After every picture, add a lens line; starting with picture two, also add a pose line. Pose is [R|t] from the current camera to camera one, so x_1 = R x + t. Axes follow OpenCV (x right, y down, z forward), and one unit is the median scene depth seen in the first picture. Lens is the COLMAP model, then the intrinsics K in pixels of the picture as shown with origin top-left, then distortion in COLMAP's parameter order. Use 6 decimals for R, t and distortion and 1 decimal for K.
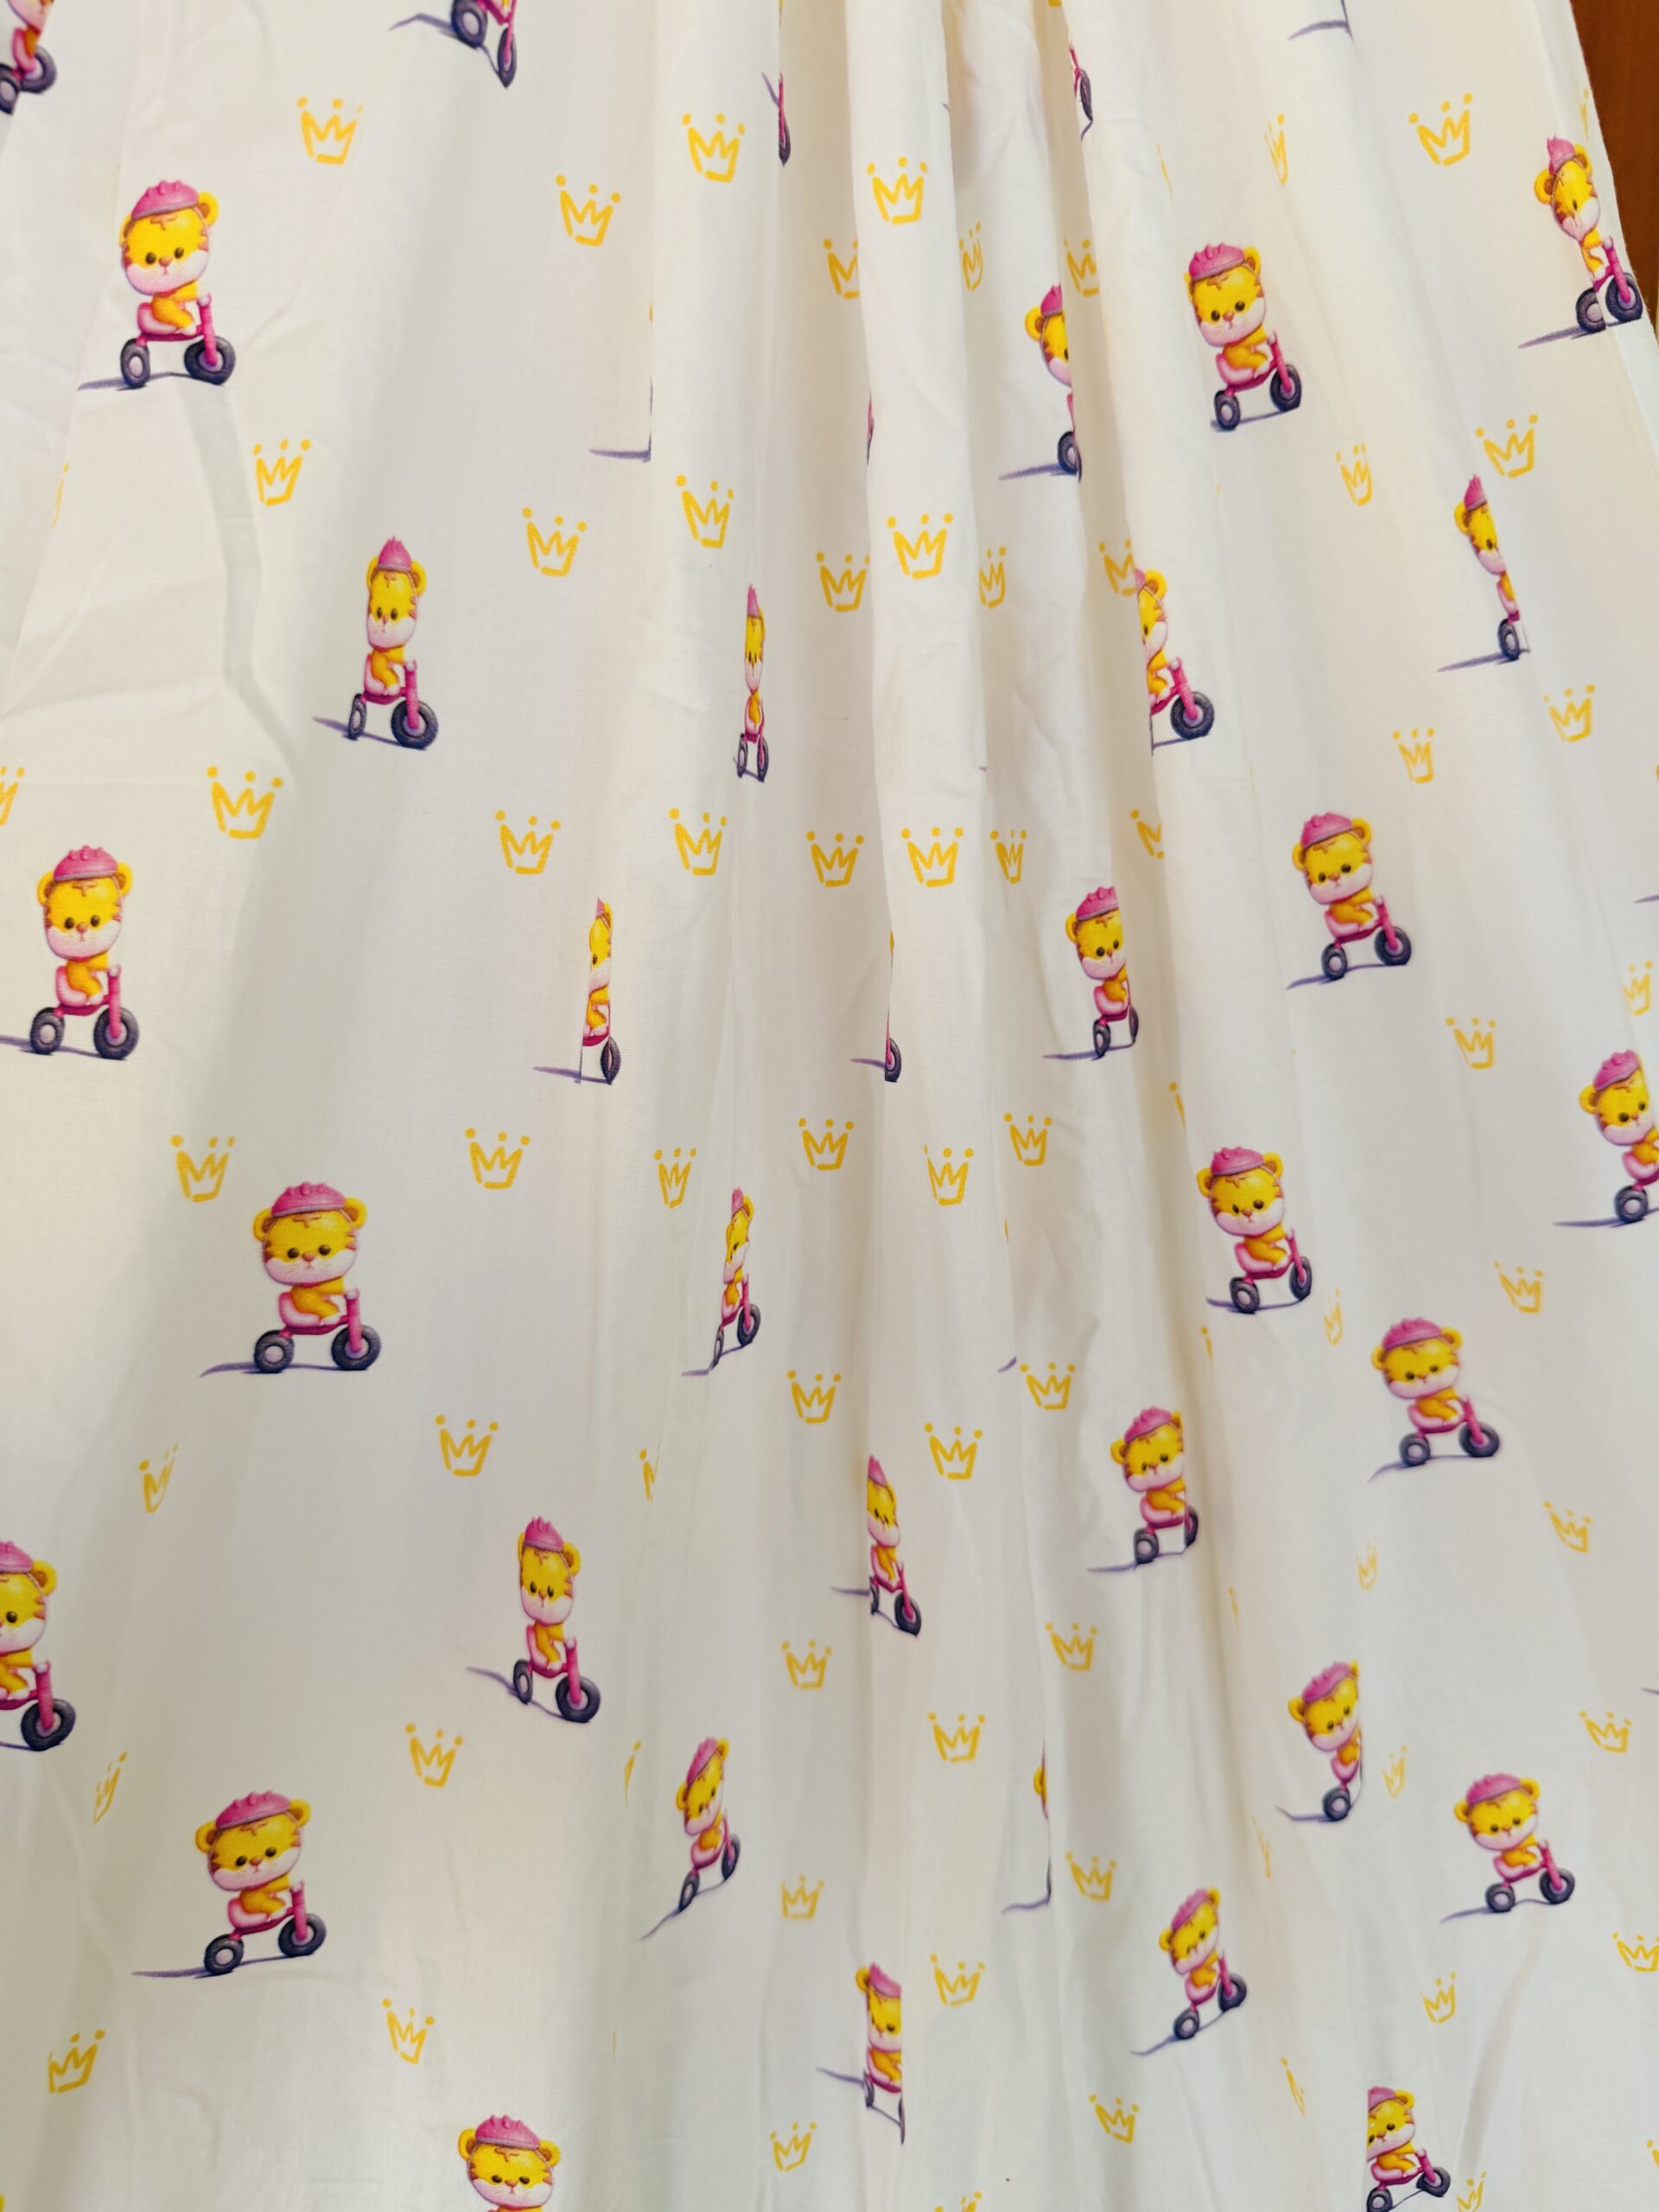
lens RADIAL K [[1573.1, 0, 833.5], [0, 1573.1, 1101.5], [0, 0, 1]] dist [0.002806, -0.028316]
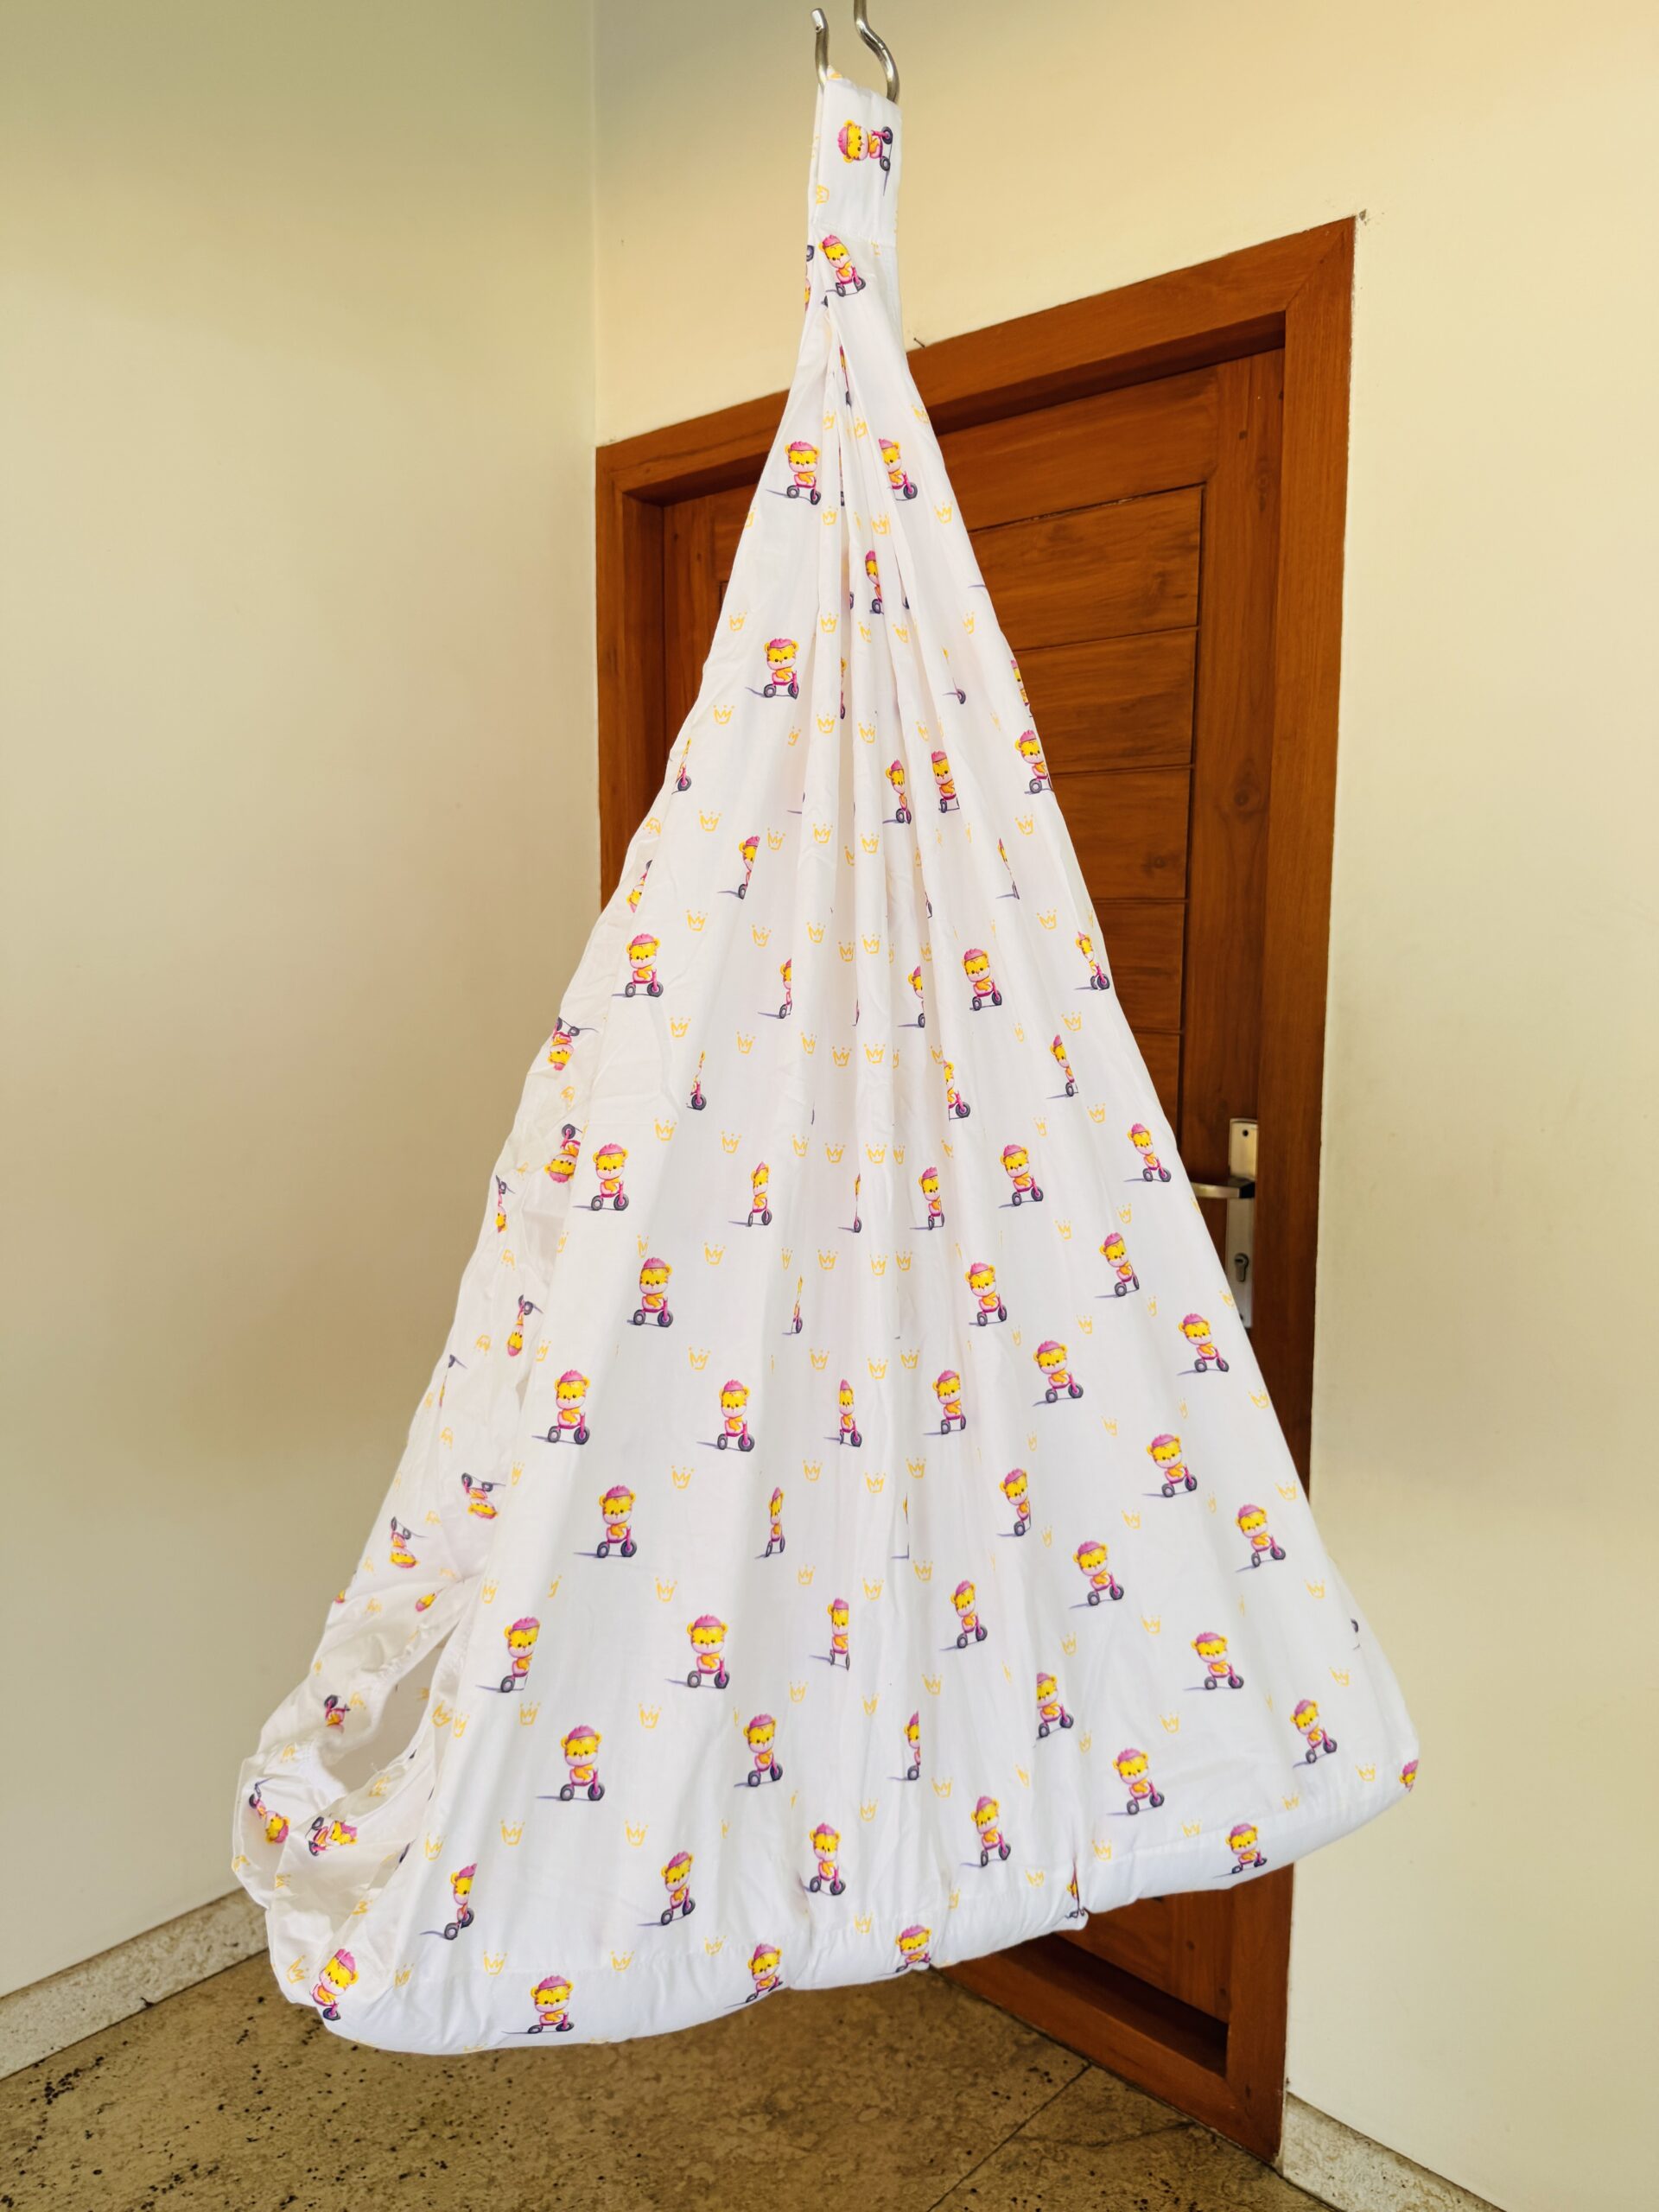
lens RADIAL K [[1568.8, 0, 814.8], [0, 1568.8, 1079.7], [0, 0, 1]] dist [0.000880, -0.033798]
pose [[0.994637, 0.044978, 0.093130, -0.297995], [-0.025173, 0.978686, -0.203815, 0.279671], [-0.100313, 0.200377, 0.974570, -1.701282]]
